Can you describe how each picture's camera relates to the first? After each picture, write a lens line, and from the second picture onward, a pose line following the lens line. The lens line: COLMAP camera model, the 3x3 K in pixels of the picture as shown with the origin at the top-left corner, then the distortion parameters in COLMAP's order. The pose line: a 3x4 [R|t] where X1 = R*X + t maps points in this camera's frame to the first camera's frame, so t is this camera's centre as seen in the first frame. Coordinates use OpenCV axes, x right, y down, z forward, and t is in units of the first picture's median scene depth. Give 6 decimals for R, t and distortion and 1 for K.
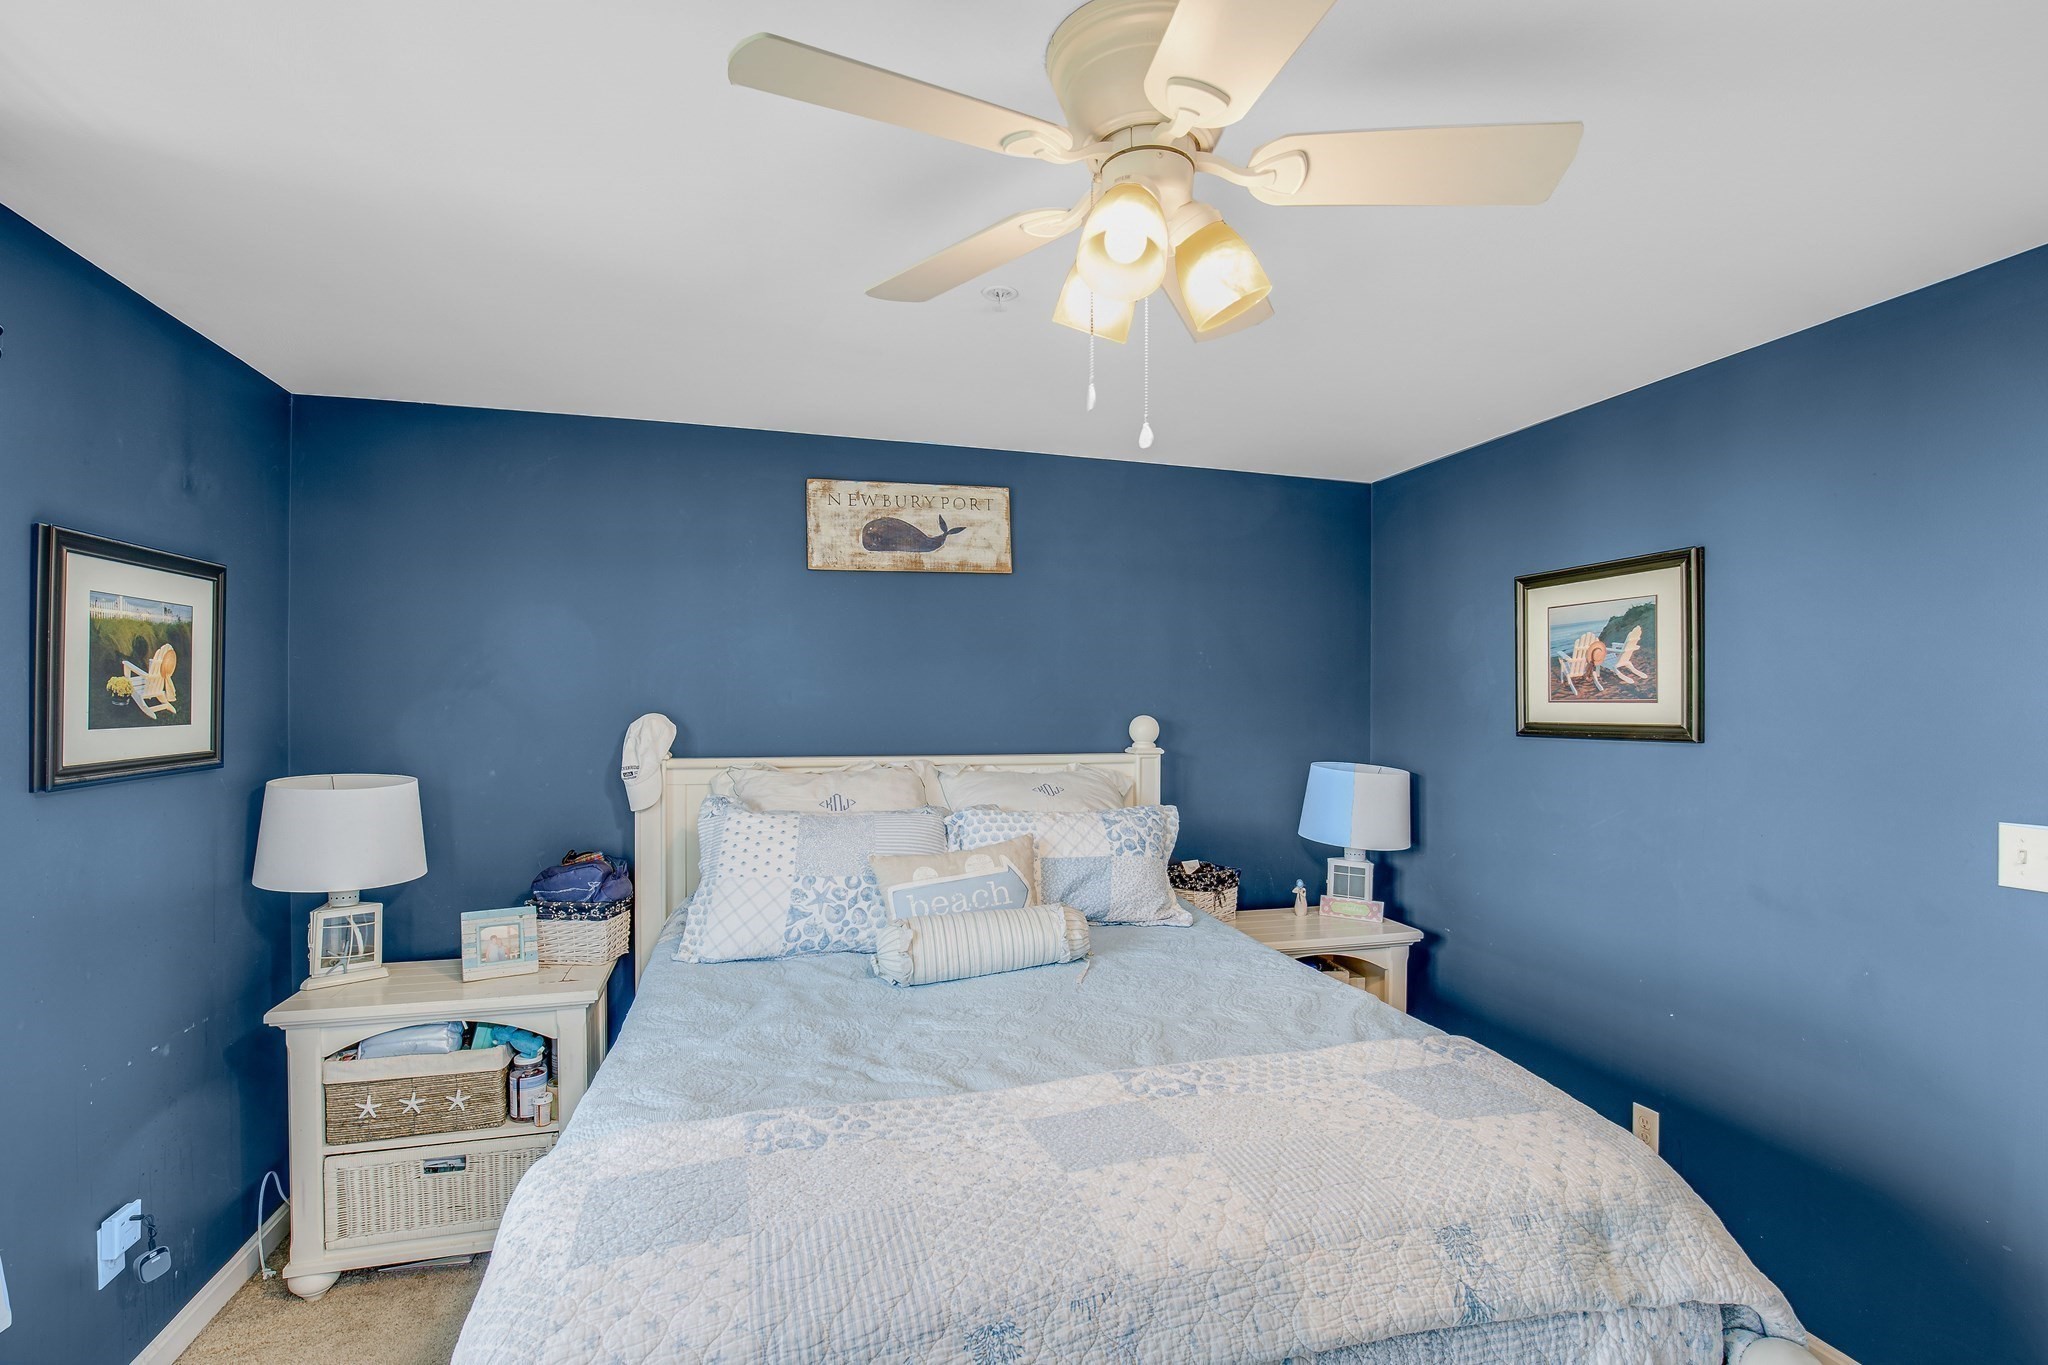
lens RADIAL K [[972.9, 0, 1024.4], [0, 972.9, 698.6], [0, 0, 1]] dist [-0.033564, 0.001892]
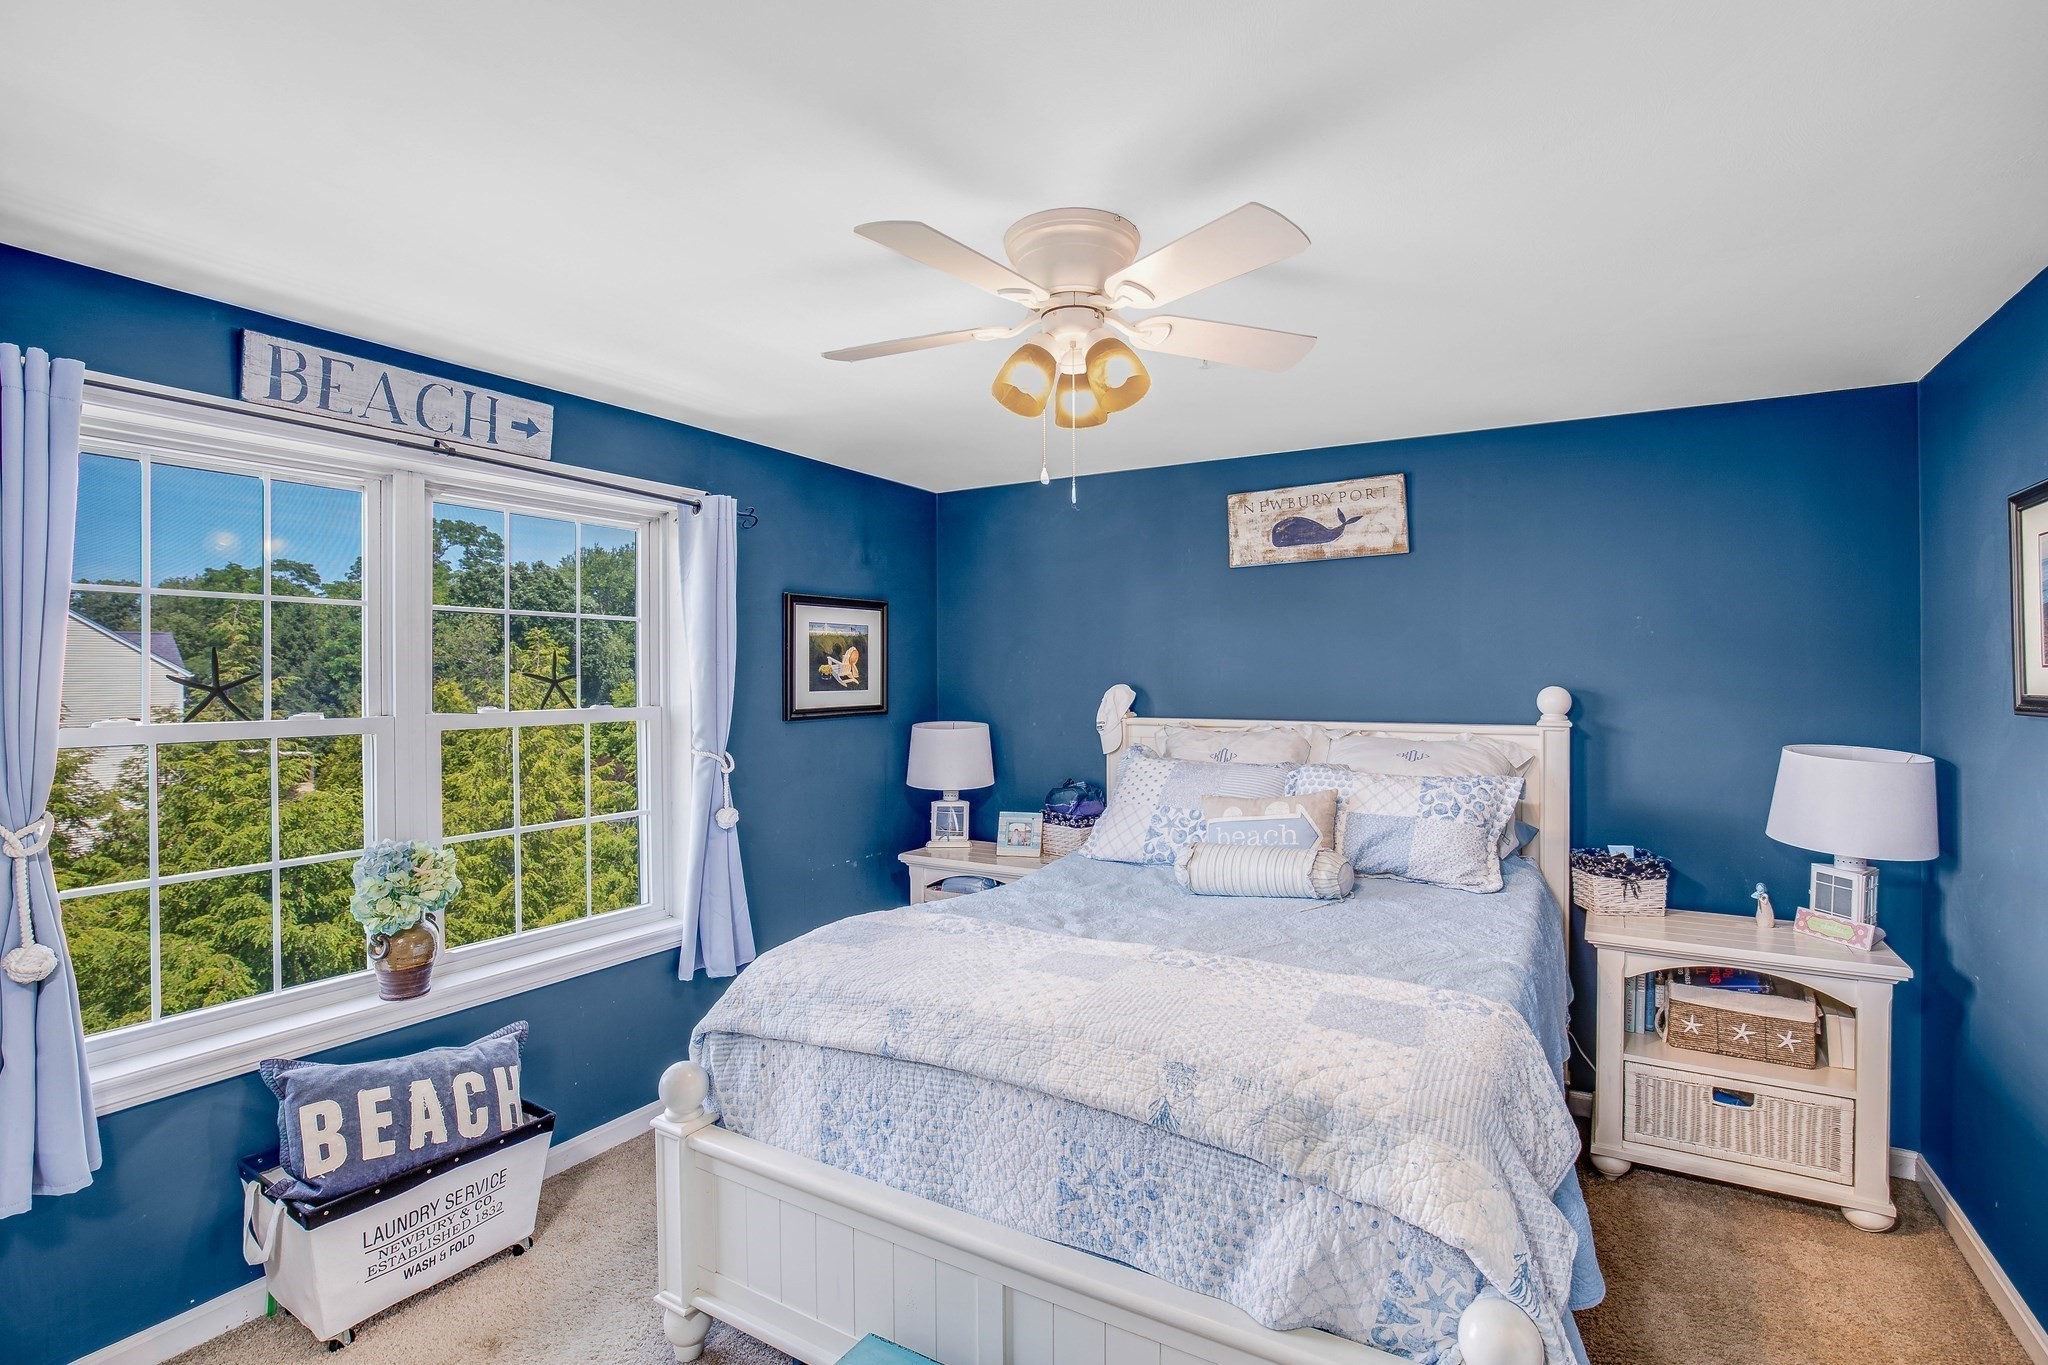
lens RADIAL K [[972.9, 0, 1022.4], [0, 972.9, 683.5], [0, 0, 1]] dist [-0.033564, 0.001892]
pose [[0.666877, -0.001952, -0.745165, 0.627804], [0.008126, 0.999956, 0.004653, 0.007315], [0.745124, -0.009158, 0.666863, -0.027906]]
